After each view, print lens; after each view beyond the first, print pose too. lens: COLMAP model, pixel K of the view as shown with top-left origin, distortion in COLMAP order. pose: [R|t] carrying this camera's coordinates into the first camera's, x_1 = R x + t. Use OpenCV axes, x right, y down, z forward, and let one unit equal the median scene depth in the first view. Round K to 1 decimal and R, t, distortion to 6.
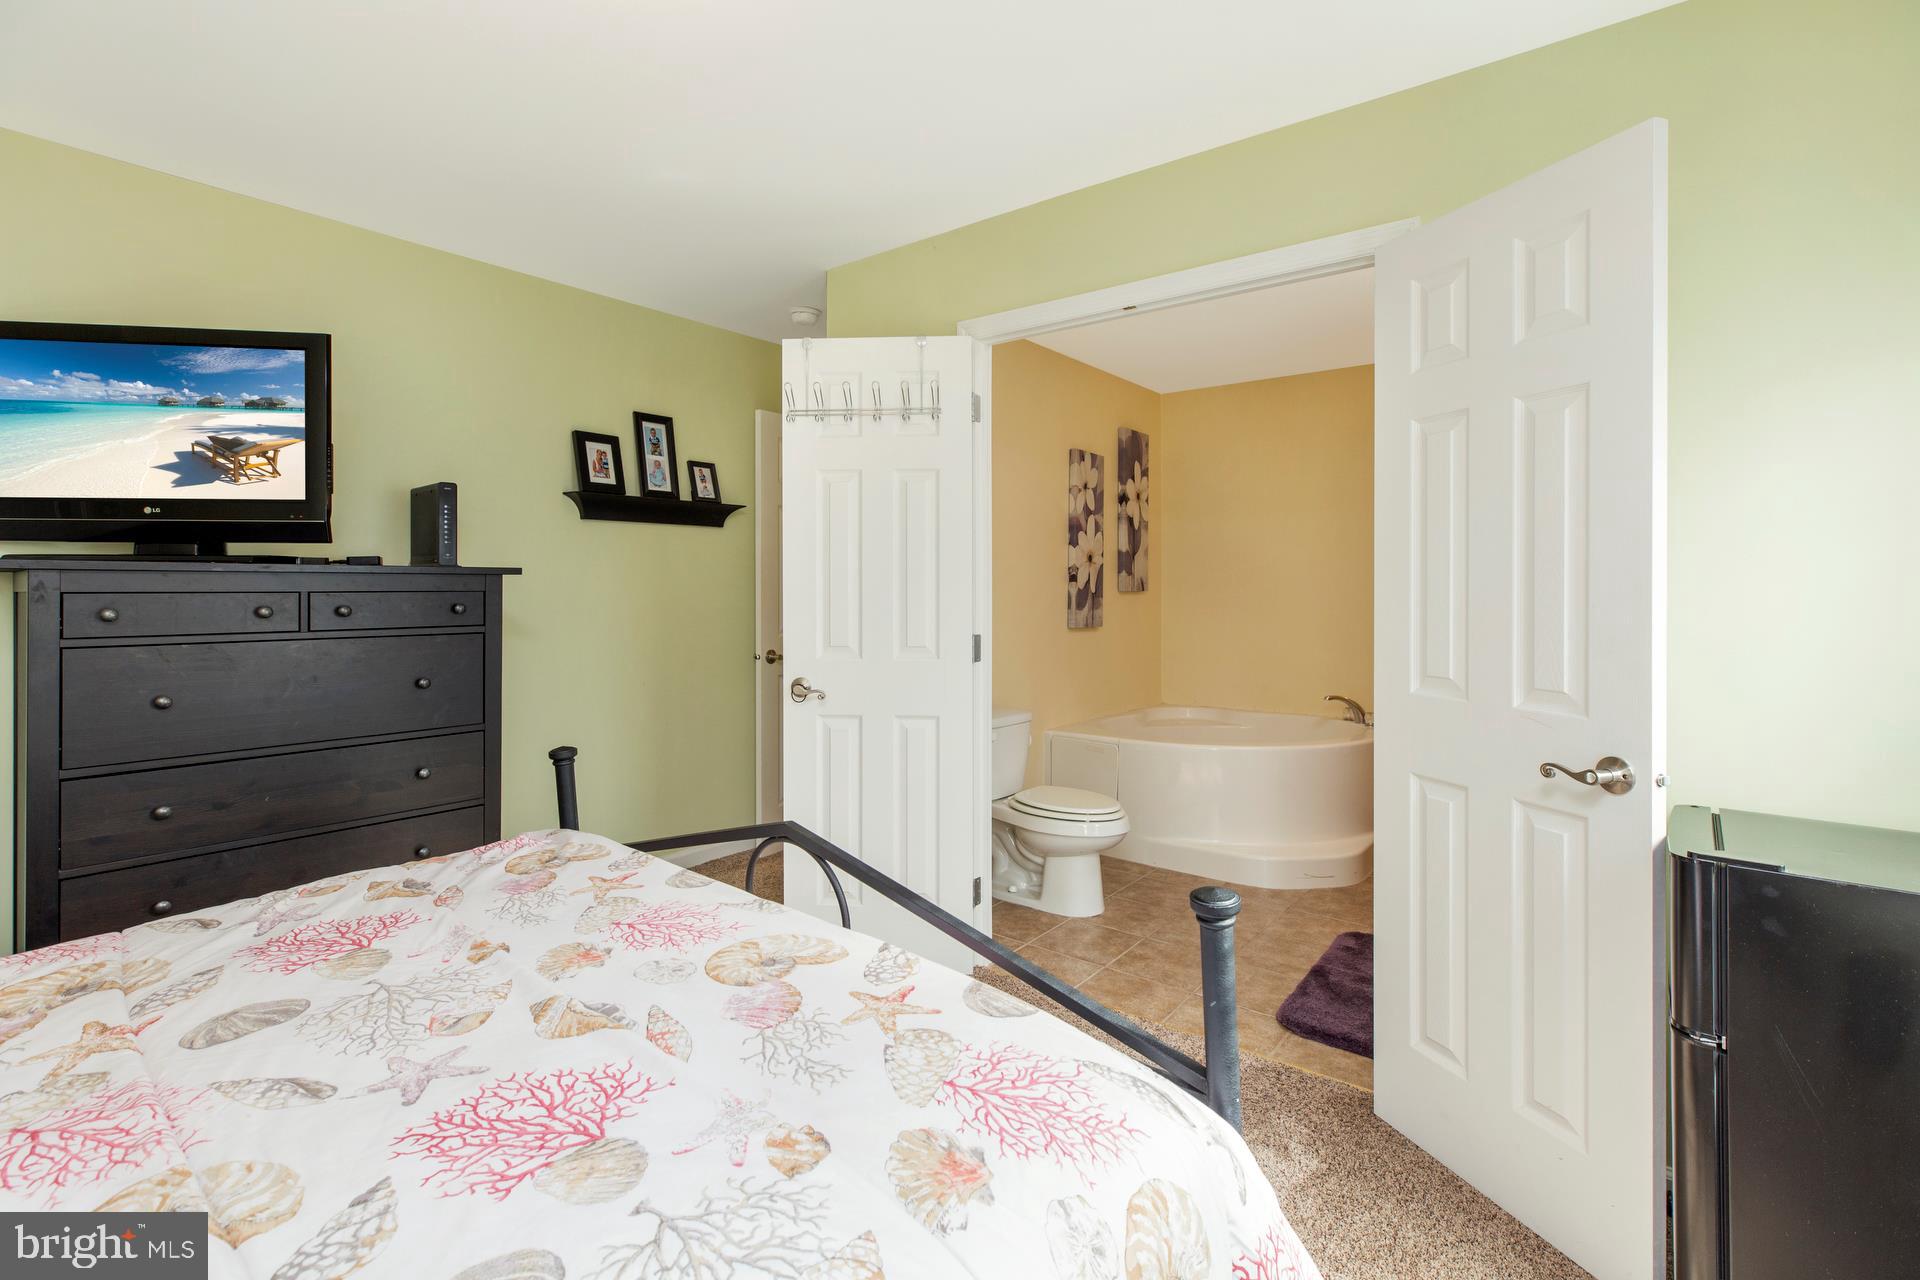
lens RADIAL K [[873.3, 0, 960.3], [0, 873.3, 586.3], [0, 0, 1]] dist [0.009769, 0.000051]
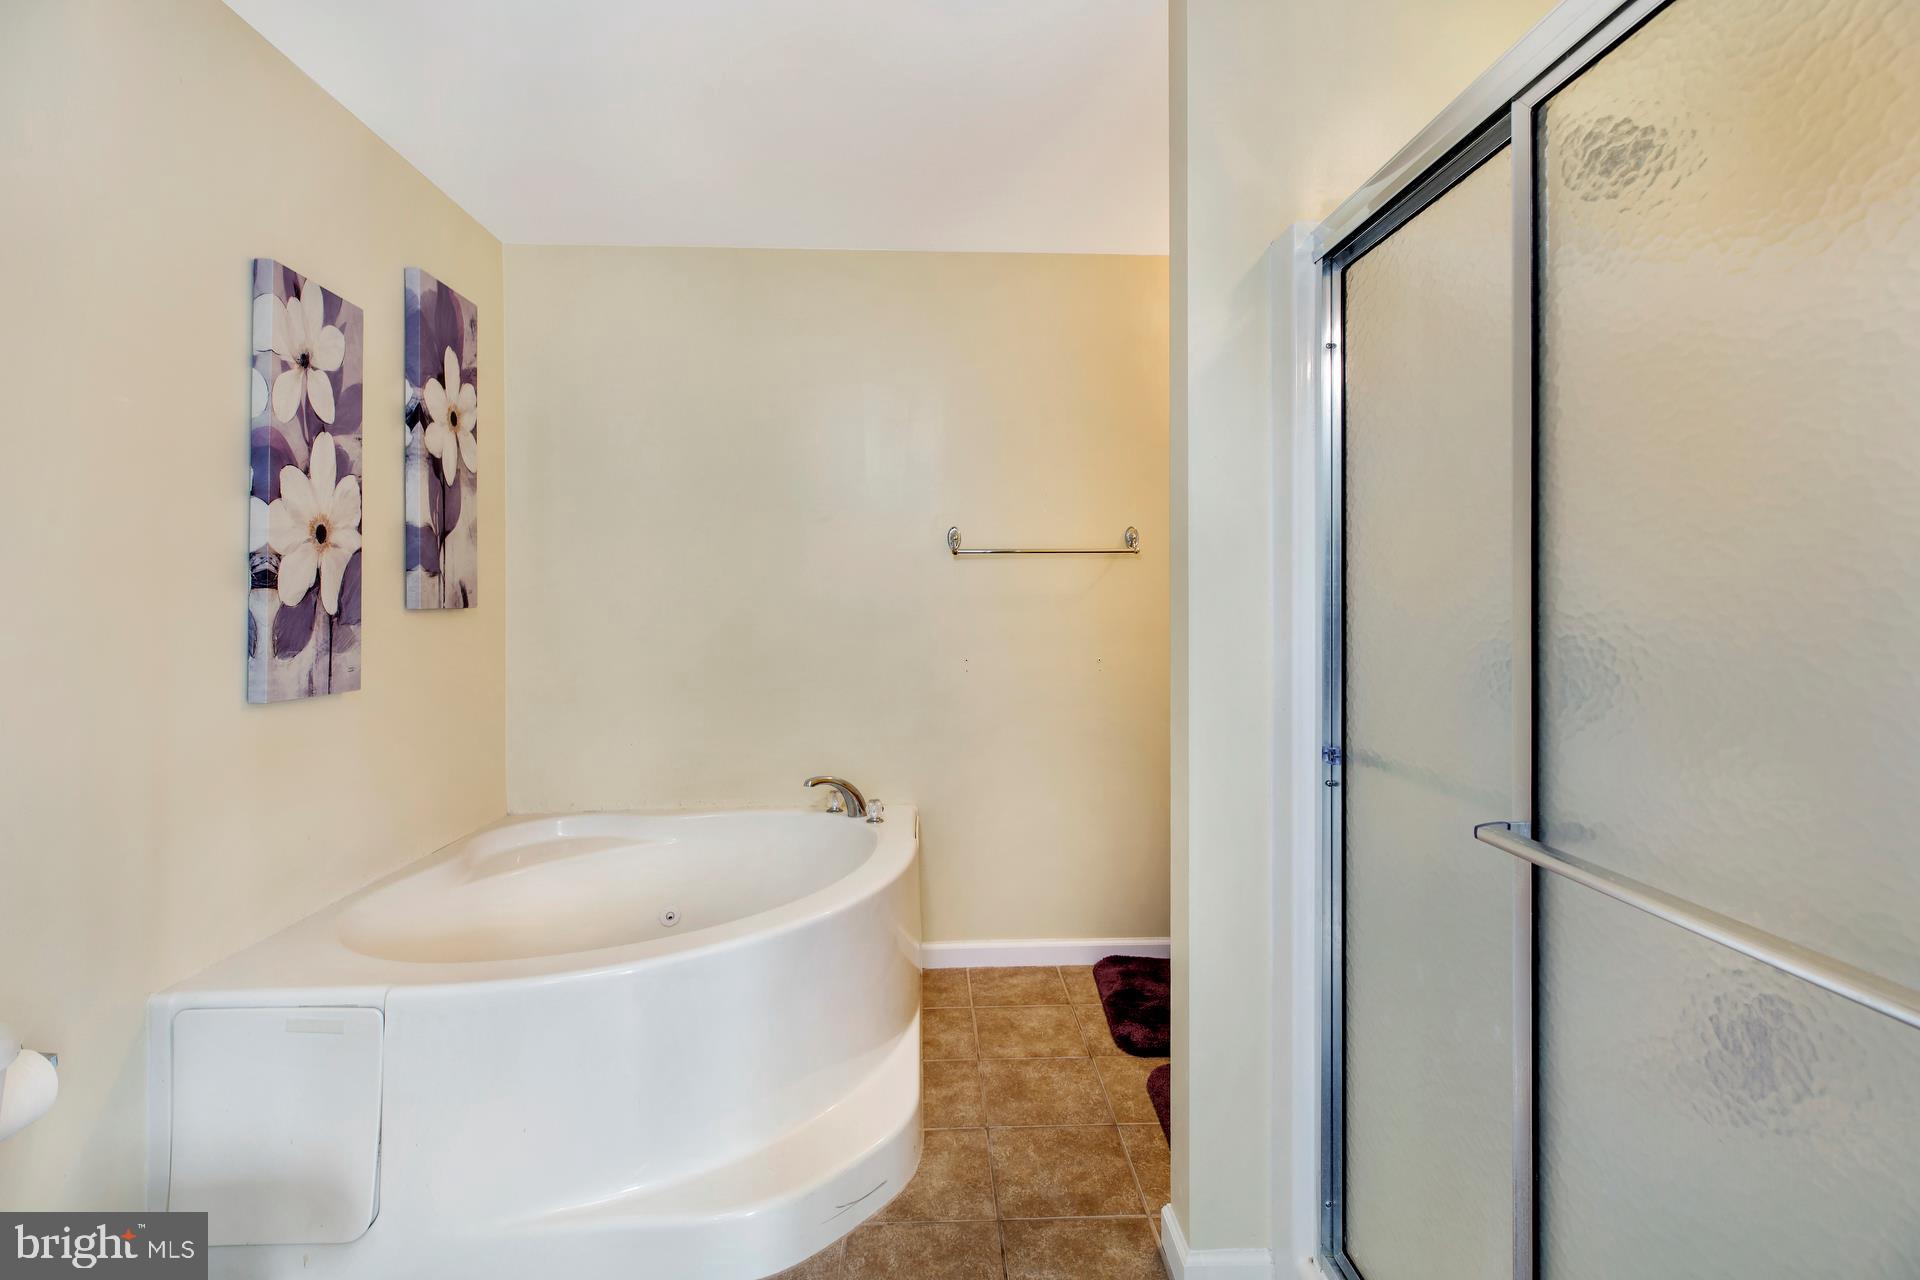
lens RADIAL K [[873.3, 0, 969.2], [0, 873.3, 597.4], [0, 0, 1]] dist [0.009769, 0.000051]
pose [[0.754716, -0.000589, 0.656052, 0.105456], [-0.000915, 0.999998, 0.001951, -0.001977], [-0.656051, -0.002073, 0.754714, 0.463992]]
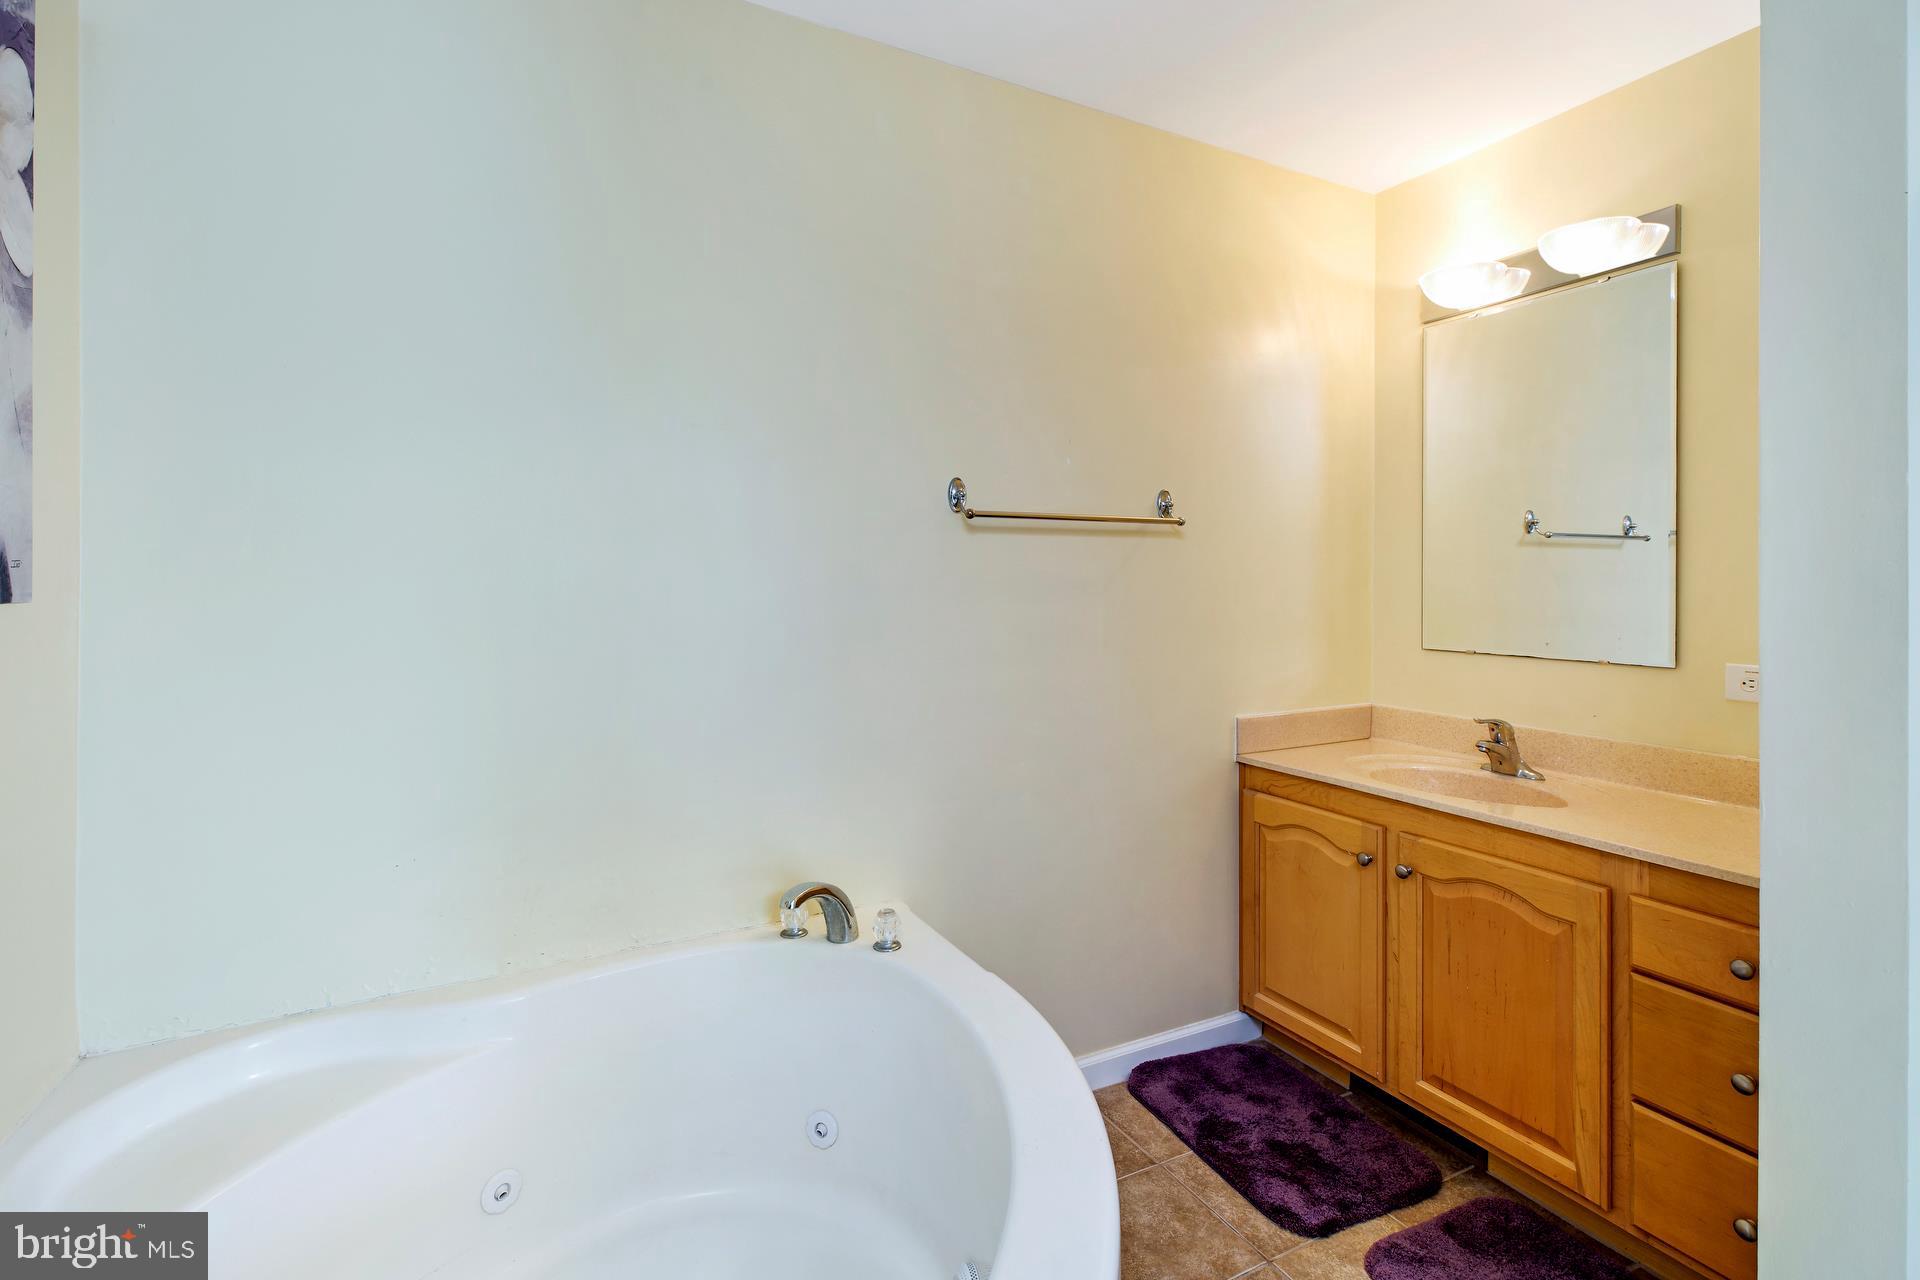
lens RADIAL K [[873.3, 0, 950.8], [0, 873.3, 581.6], [0, 0, 1]] dist [0.009769, 0.000051]
pose [[0.418492, 0.005997, 0.908201, 0.124824], [-0.002366, 0.999982, -0.005513, 0.001137], [-0.908217, 0.000158, 0.418499, 0.772181]]
